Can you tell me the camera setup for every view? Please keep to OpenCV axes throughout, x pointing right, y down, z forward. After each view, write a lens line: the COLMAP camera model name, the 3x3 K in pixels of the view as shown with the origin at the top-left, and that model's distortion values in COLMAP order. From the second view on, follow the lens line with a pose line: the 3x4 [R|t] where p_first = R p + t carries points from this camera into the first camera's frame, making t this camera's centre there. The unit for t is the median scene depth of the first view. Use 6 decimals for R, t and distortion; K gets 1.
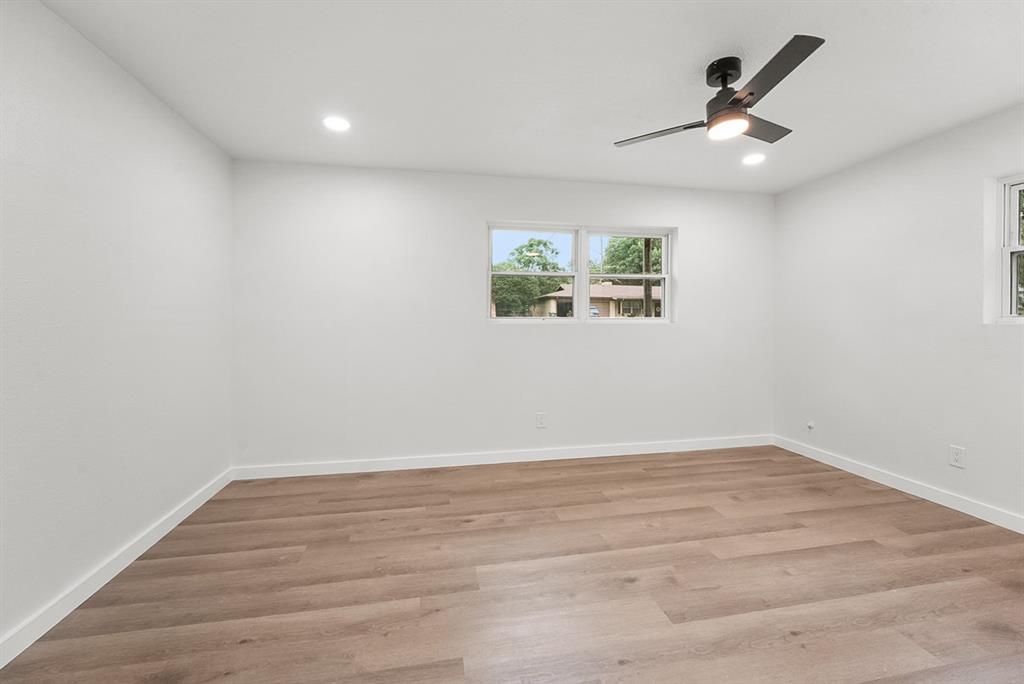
lens RADIAL K [[397.3, 0, 502.0], [0, 397.3, 343.9], [0, 0, 1]] dist [-0.002824, -0.000115]
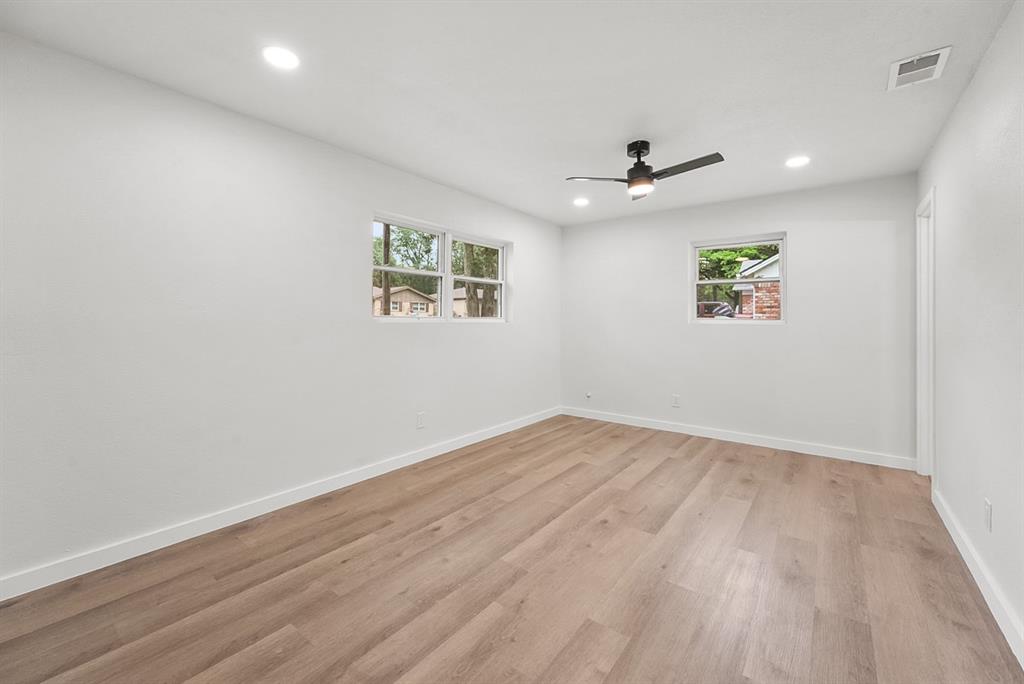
lens RADIAL K [[397.3, 0, 514.6], [0, 397.3, 333.5], [0, 0, 1]] dist [-0.002824, -0.000115]
pose [[0.768119, -0.014136, 0.640151, -0.488880], [0.027537, 0.999561, -0.010970, -0.007436], [-0.639714, 0.026054, 0.768171, 0.120899]]
